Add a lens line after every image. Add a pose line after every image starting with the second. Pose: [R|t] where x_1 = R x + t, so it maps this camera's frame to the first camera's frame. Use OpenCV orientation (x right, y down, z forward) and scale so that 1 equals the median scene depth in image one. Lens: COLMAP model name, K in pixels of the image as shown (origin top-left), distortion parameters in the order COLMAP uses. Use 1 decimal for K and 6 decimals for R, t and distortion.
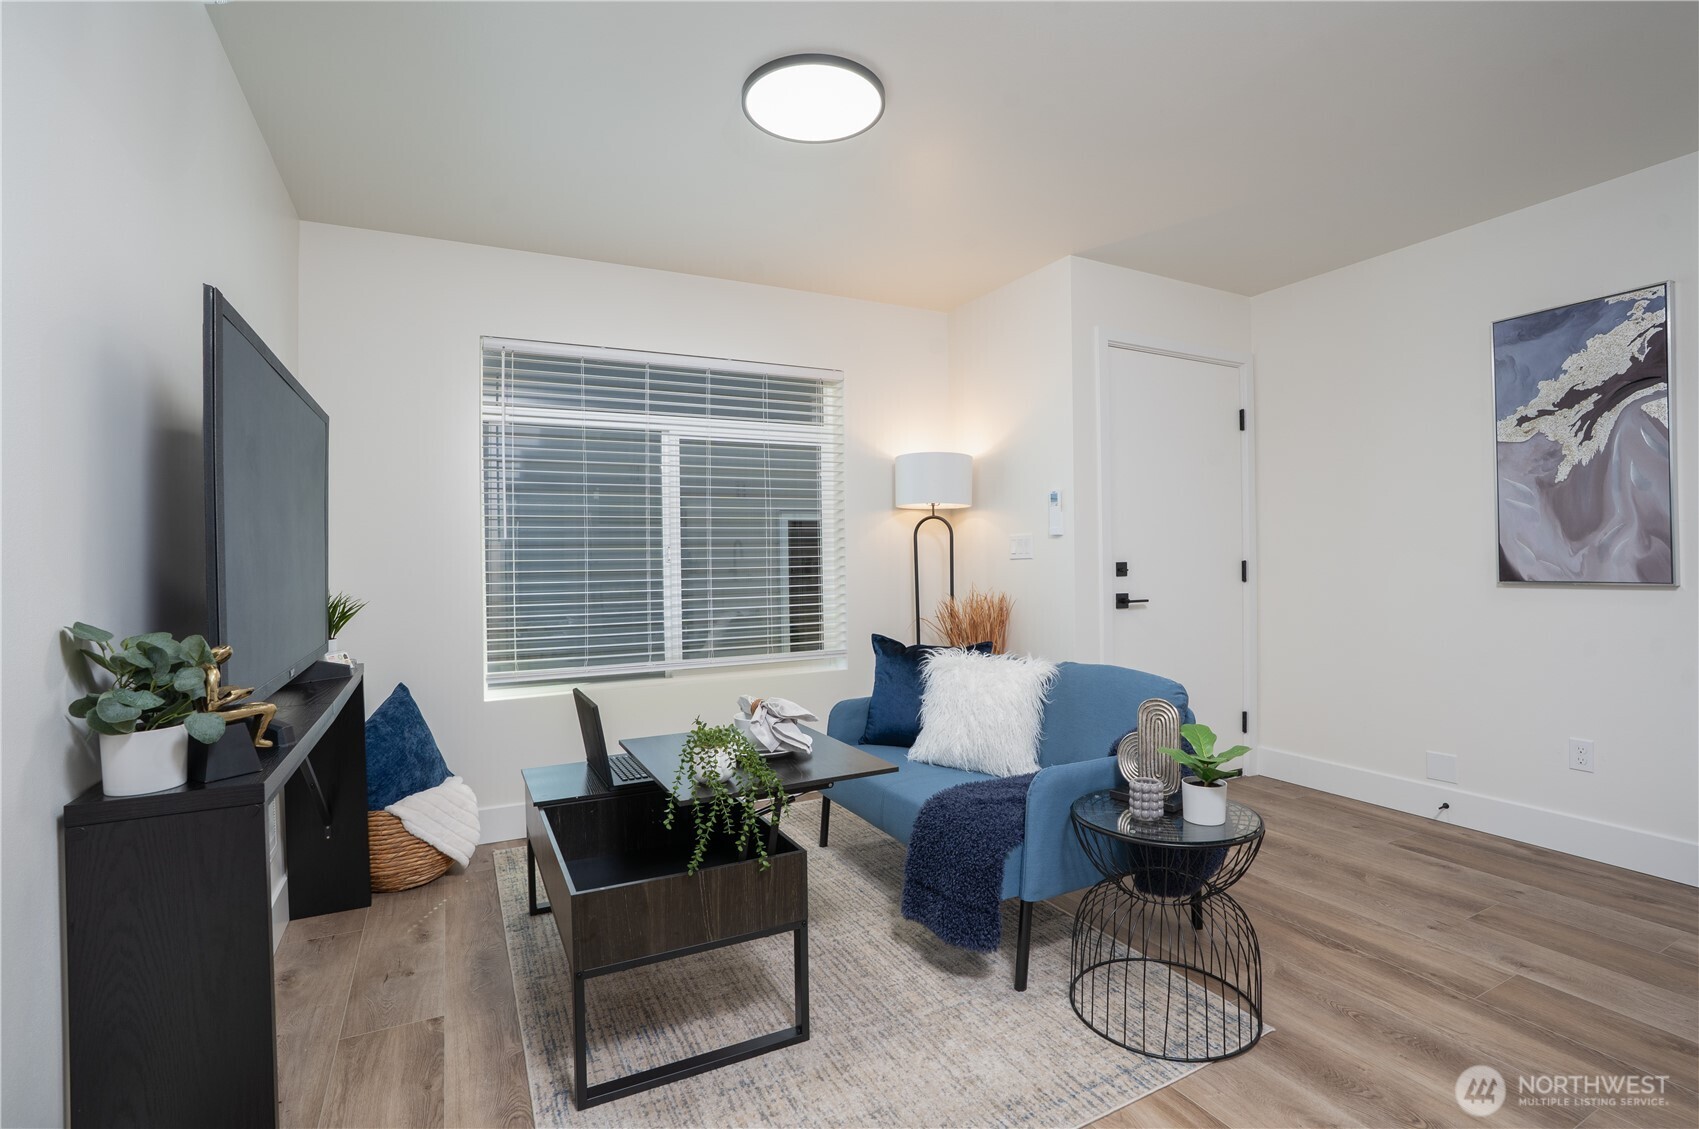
lens RADIAL K [[781.1, 0, 849.0], [0, 781.1, 571.7], [0, 0, 1]] dist [-0.035736, 0.000457]
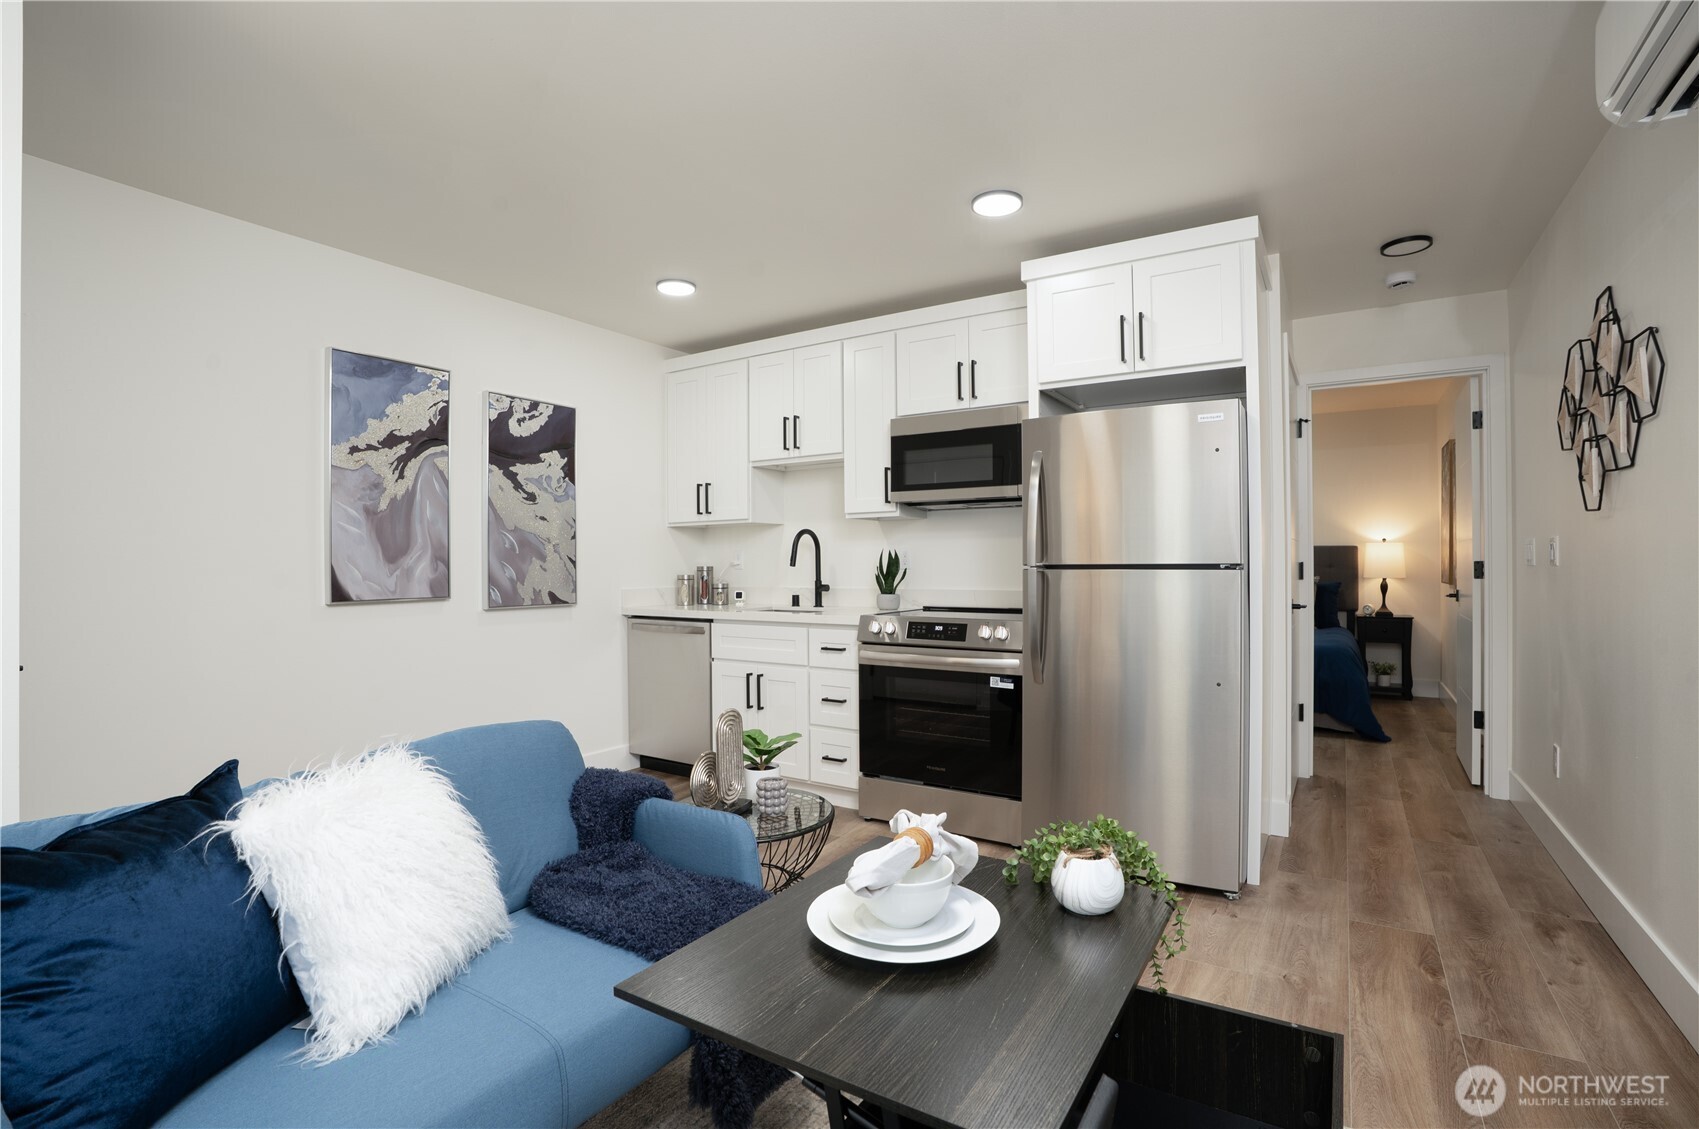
lens RADIAL K [[781.1, 0, 839.3], [0, 781.1, 551.5], [0, 0, 1]] dist [-0.035736, 0.000457]
pose [[-0.505968, 0.015371, 0.862415, -0.409640], [0.013001, 0.999864, -0.010194, -0.038978], [-0.862454, 0.006054, -0.506099, 1.014788]]
